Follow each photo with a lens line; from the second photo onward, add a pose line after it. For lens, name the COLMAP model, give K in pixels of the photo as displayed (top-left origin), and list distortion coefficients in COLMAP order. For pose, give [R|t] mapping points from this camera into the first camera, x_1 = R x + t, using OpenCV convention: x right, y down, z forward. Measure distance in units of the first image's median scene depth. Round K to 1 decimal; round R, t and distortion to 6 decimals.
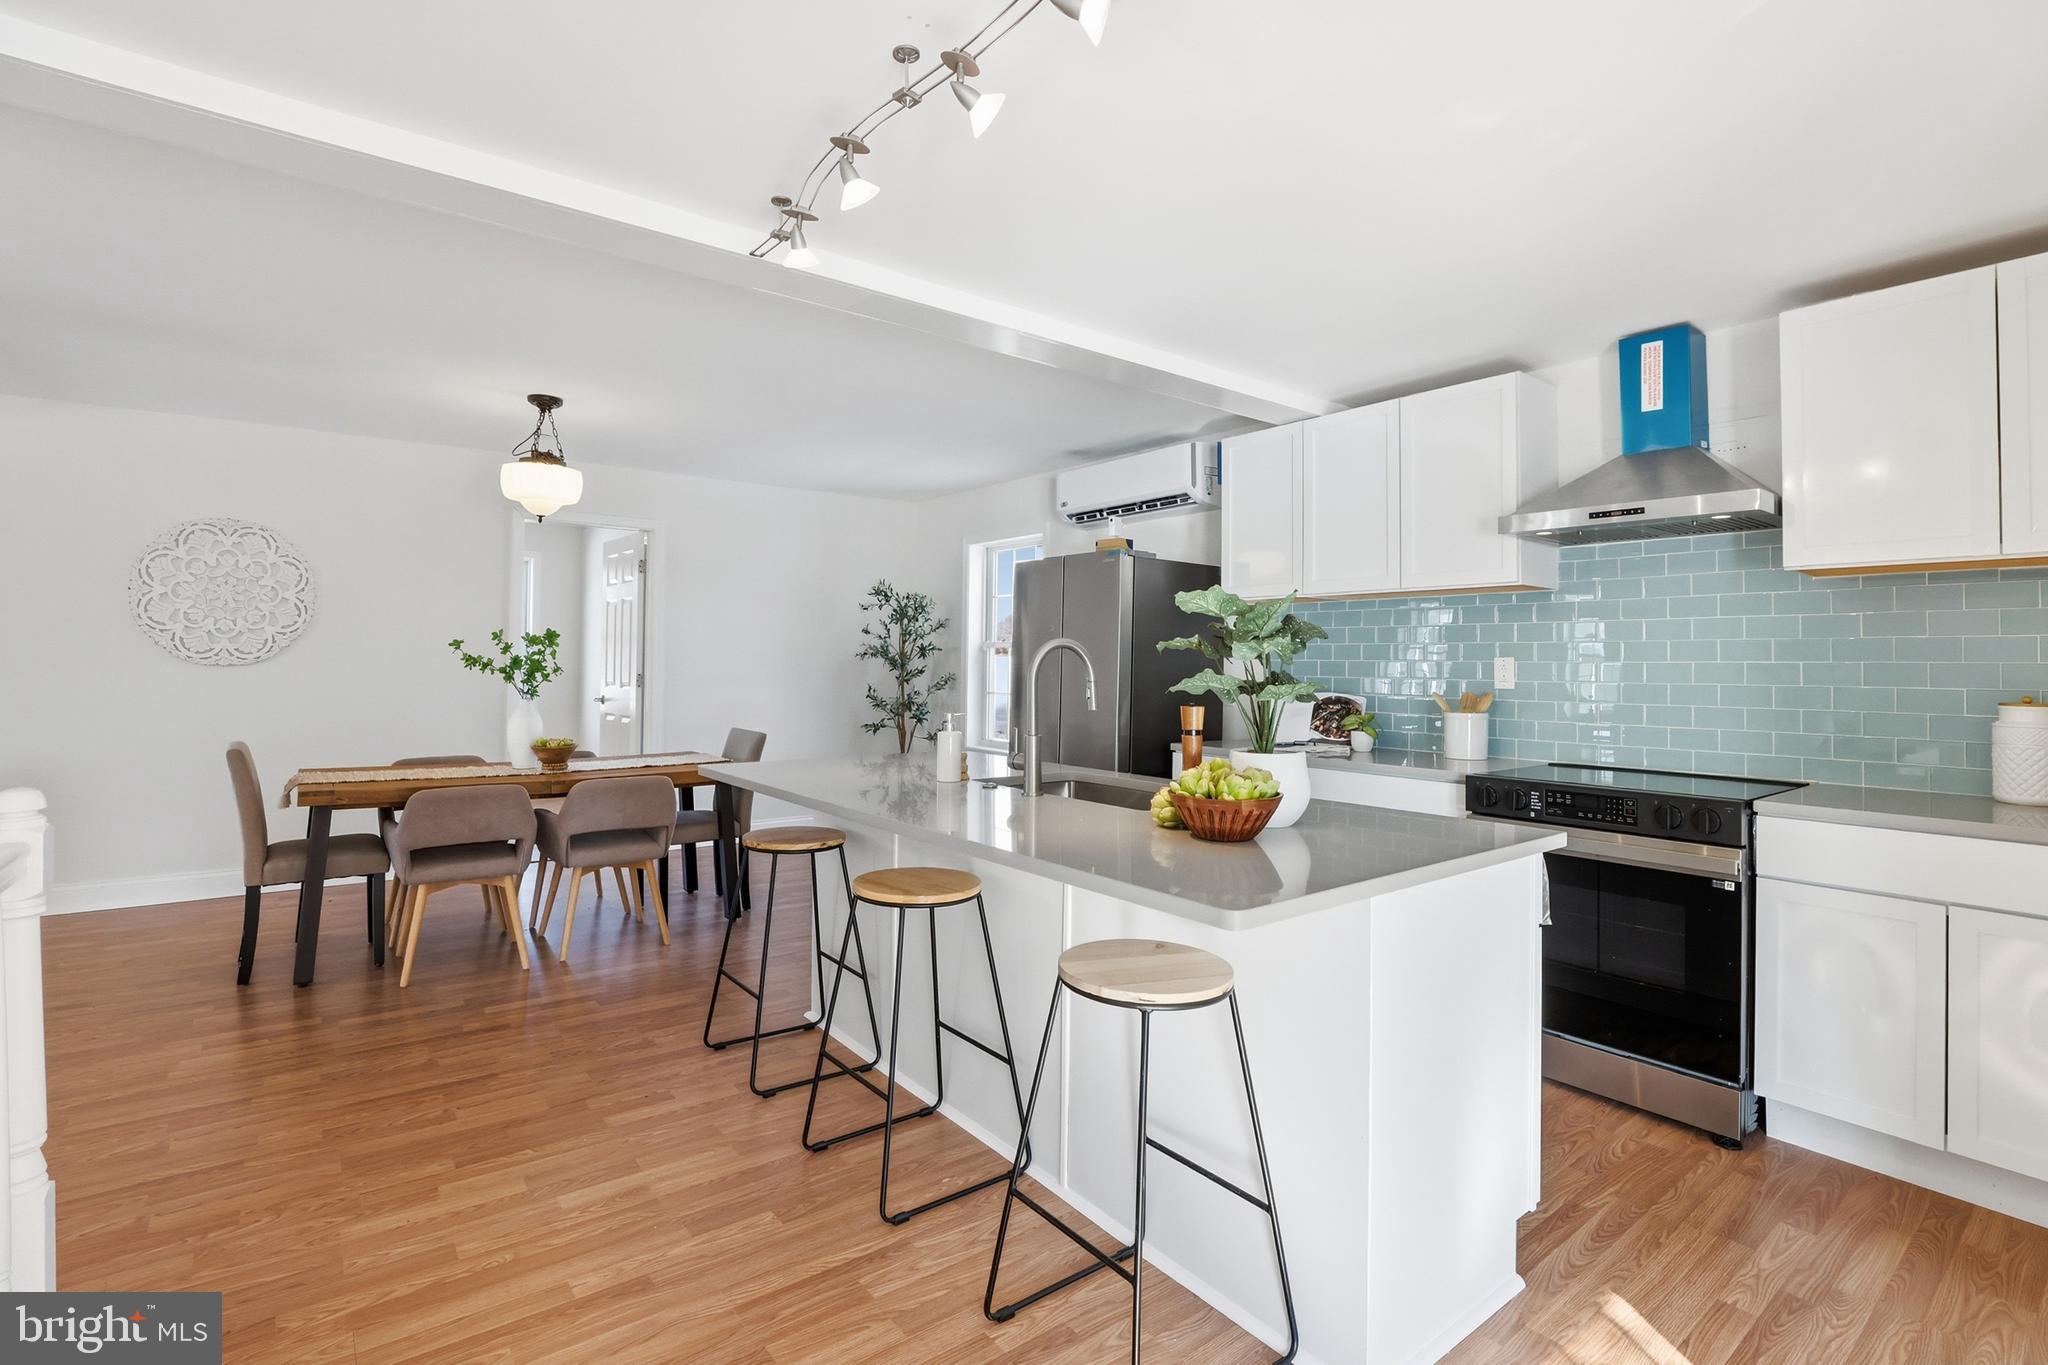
lens RADIAL K [[945.6, 0, 1023.6], [0, 945.6, 659.6], [0, 0, 1]] dist [-0.049071, 0.012715]
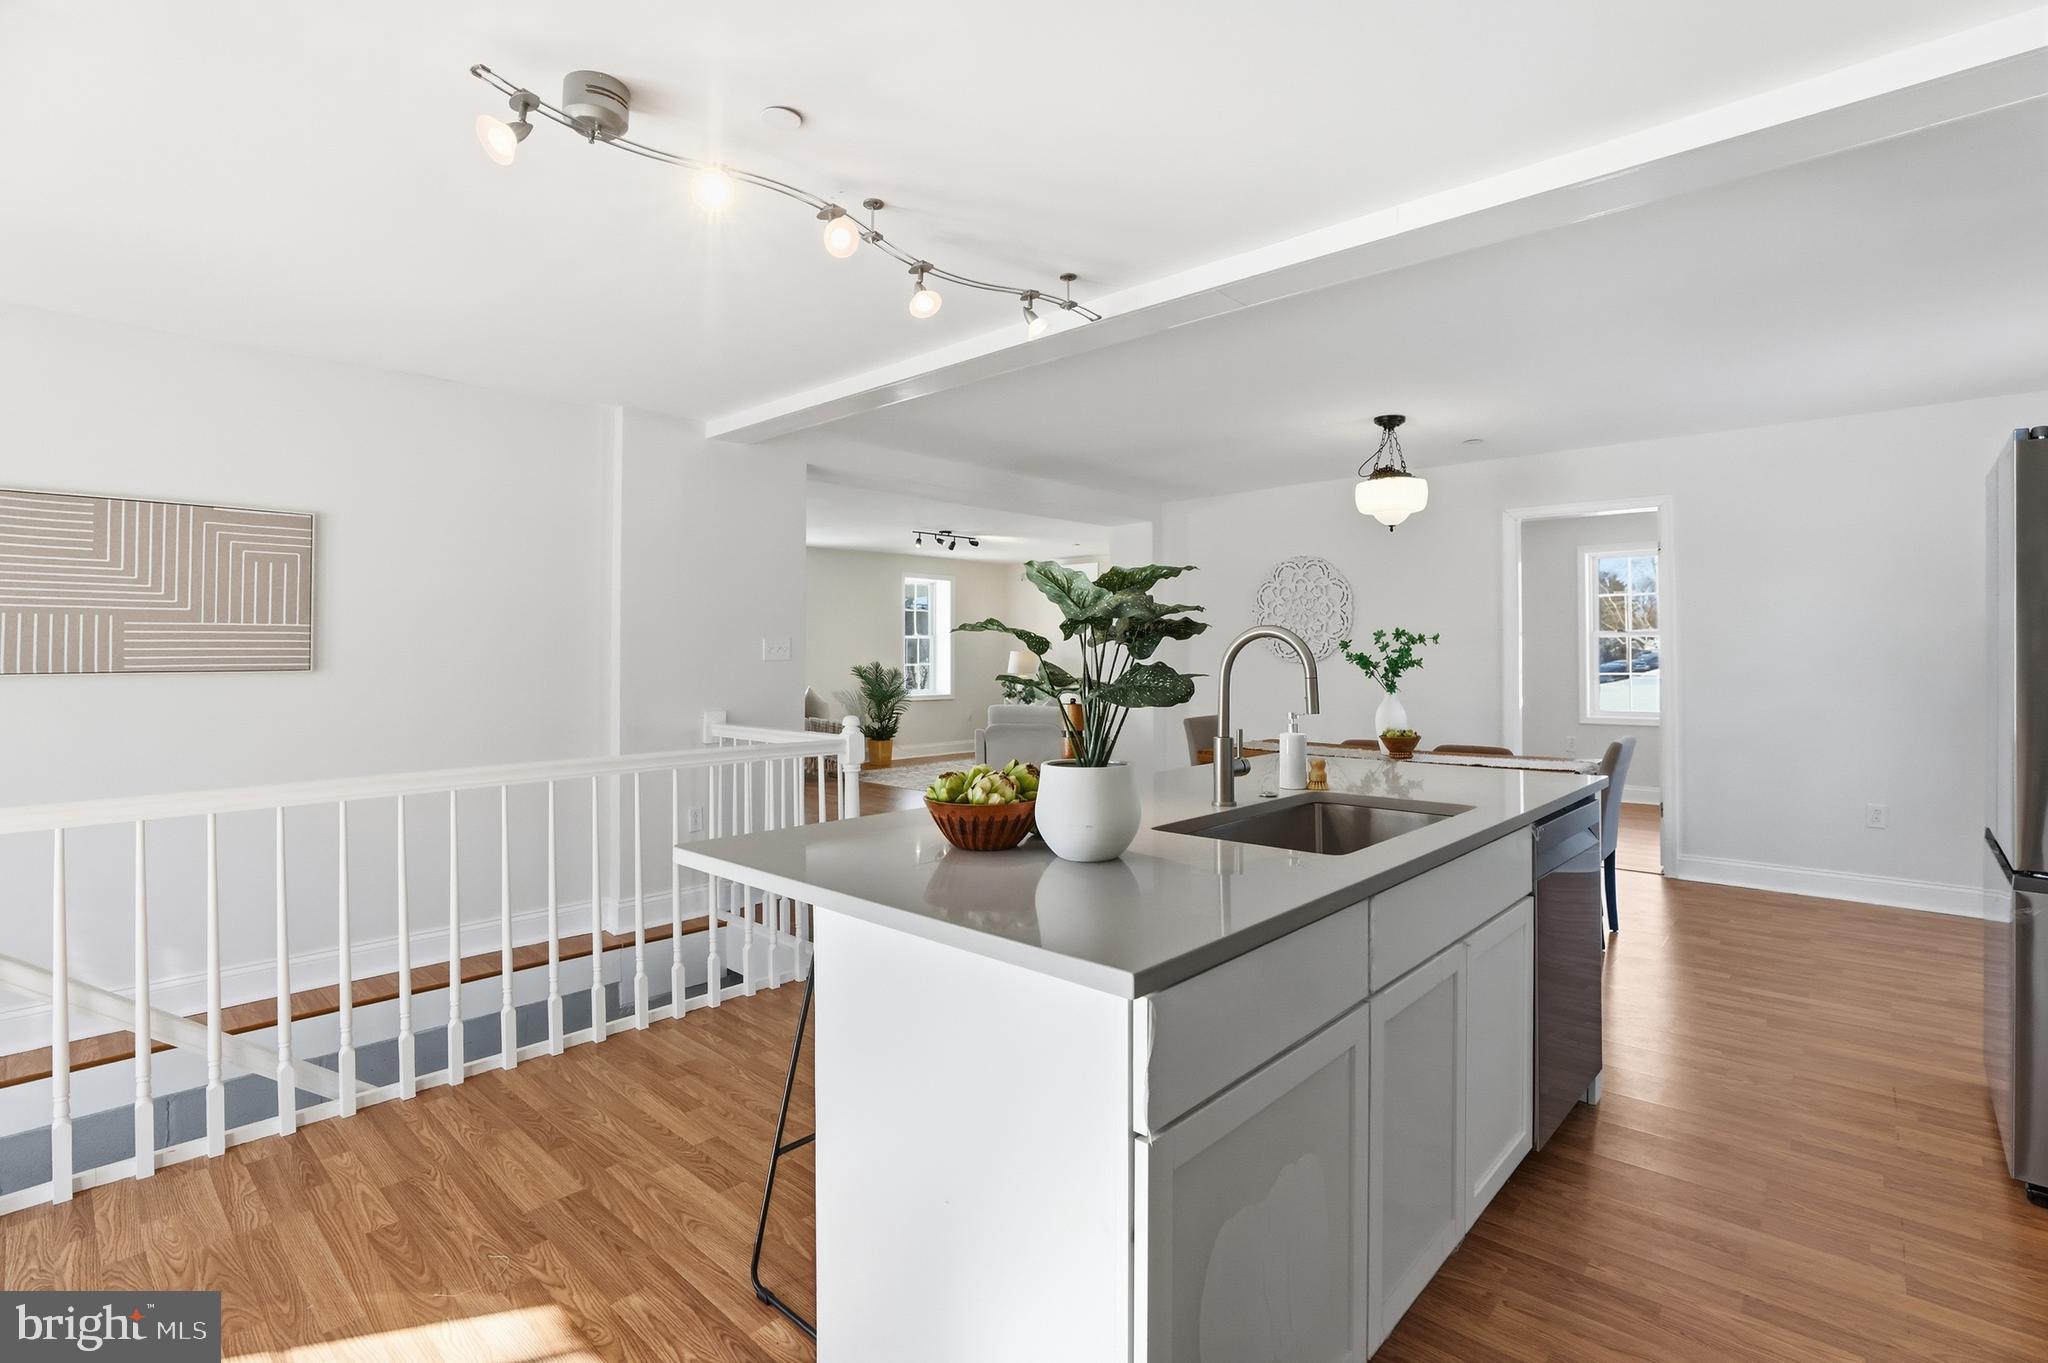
lens RADIAL K [[945.6, 0, 1023.6], [0, 945.6, 658.6], [0, 0, 1]] dist [-0.049071, 0.012715]
pose [[0.173422, -0.006815, -0.984824, 0.492769], [0.004529, 0.999971, -0.006123, 0.006718], [0.984837, -0.003398, 0.173448, 0.383529]]
